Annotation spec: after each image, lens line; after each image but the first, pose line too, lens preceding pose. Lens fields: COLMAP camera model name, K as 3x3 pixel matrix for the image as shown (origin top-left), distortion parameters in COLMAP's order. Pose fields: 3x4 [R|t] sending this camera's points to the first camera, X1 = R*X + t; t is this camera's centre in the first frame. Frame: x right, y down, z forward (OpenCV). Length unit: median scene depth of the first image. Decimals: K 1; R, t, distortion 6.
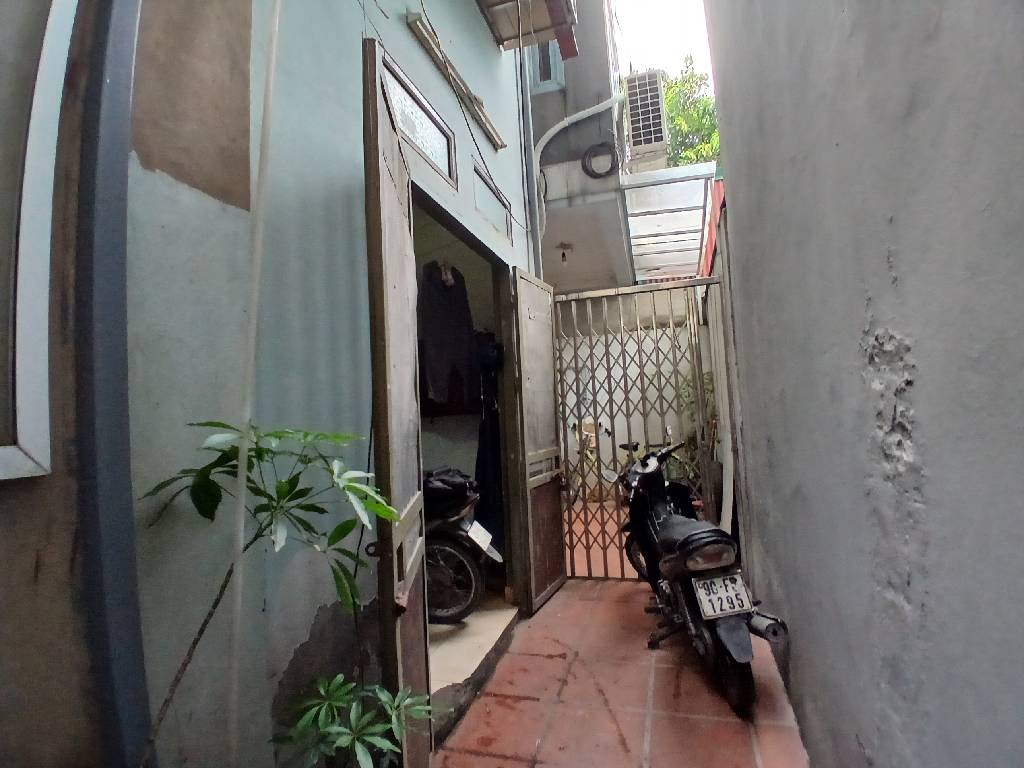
lens RADIAL K [[506.7, 0, 507.9], [0, 506.7, 382.2], [0, 0, 1]] dist [0.001530, -0.047940]
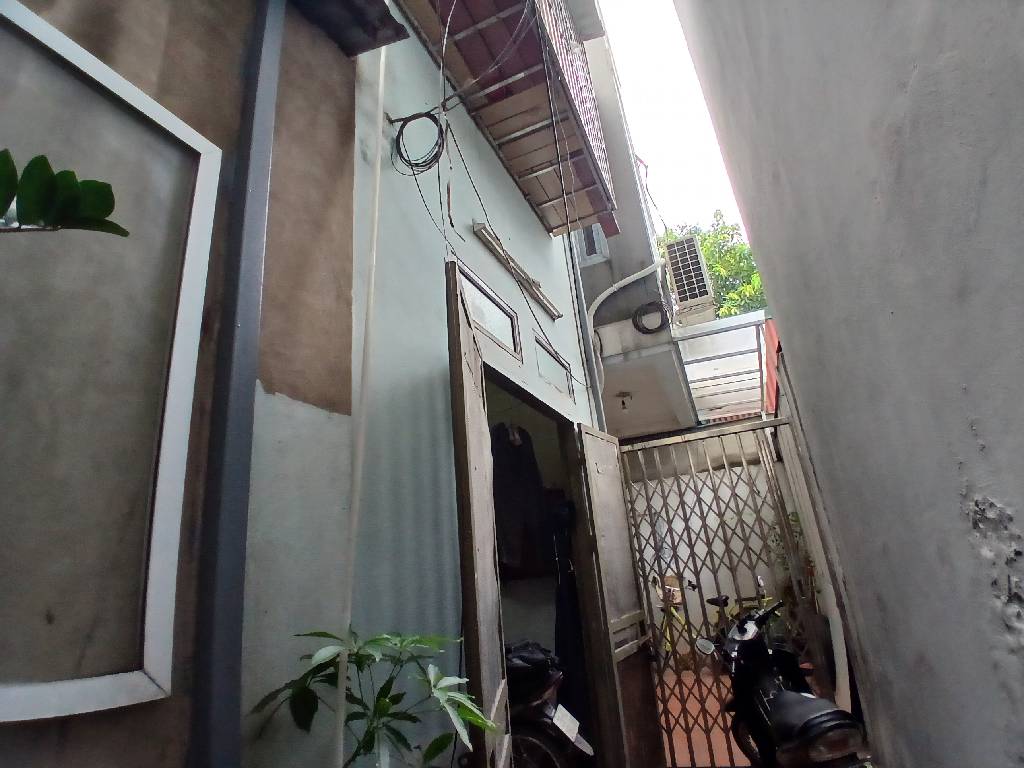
lens RADIAL K [[505.3, 0, 512.0], [0, 505.3, 384.0], [0, 0, 1]] dist [-0.002111, -0.041421]
pose [[0.992009, -0.076202, -0.100555, -0.013421], [0.045776, 0.960078, -0.275962, -0.029588], [0.117569, 0.269154, 0.955894, -0.019870]]
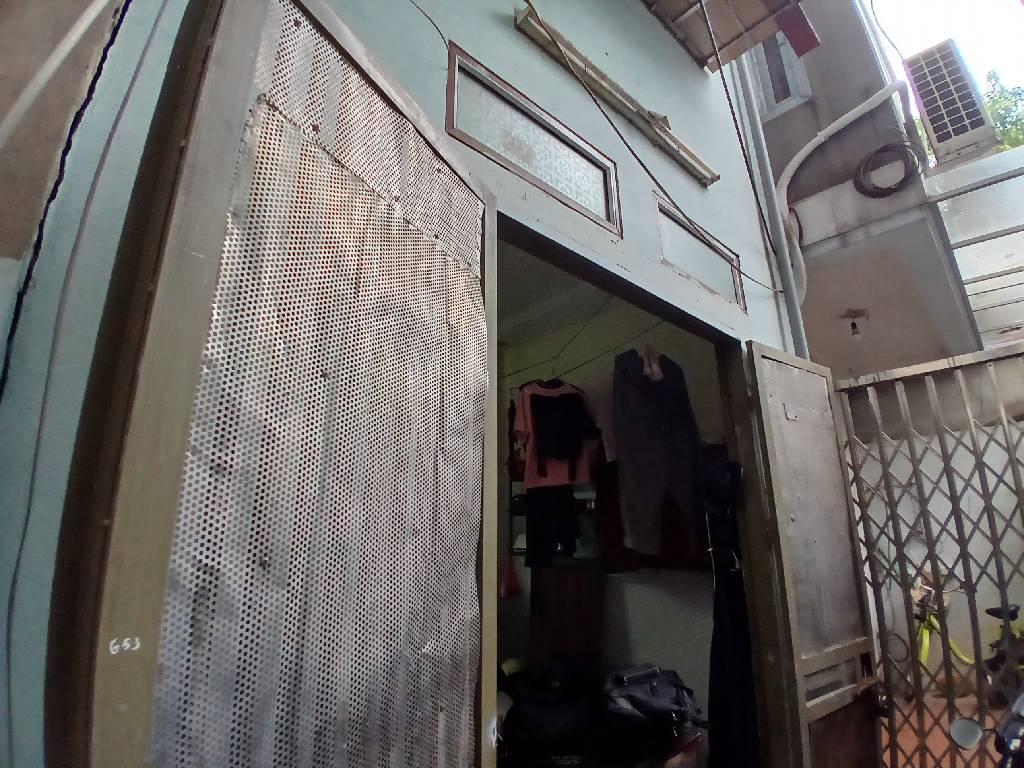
lens RADIAL K [[505.3, 0, 512.0], [0, 505.3, 384.0], [0, 0, 1]] dist [-0.002111, -0.041421]
pose [[0.861007, -0.096744, -0.499307, 0.072259], [-0.008273, 0.978948, -0.203942, -0.043517], [0.508526, 0.179726, 0.842081, 0.329933]]
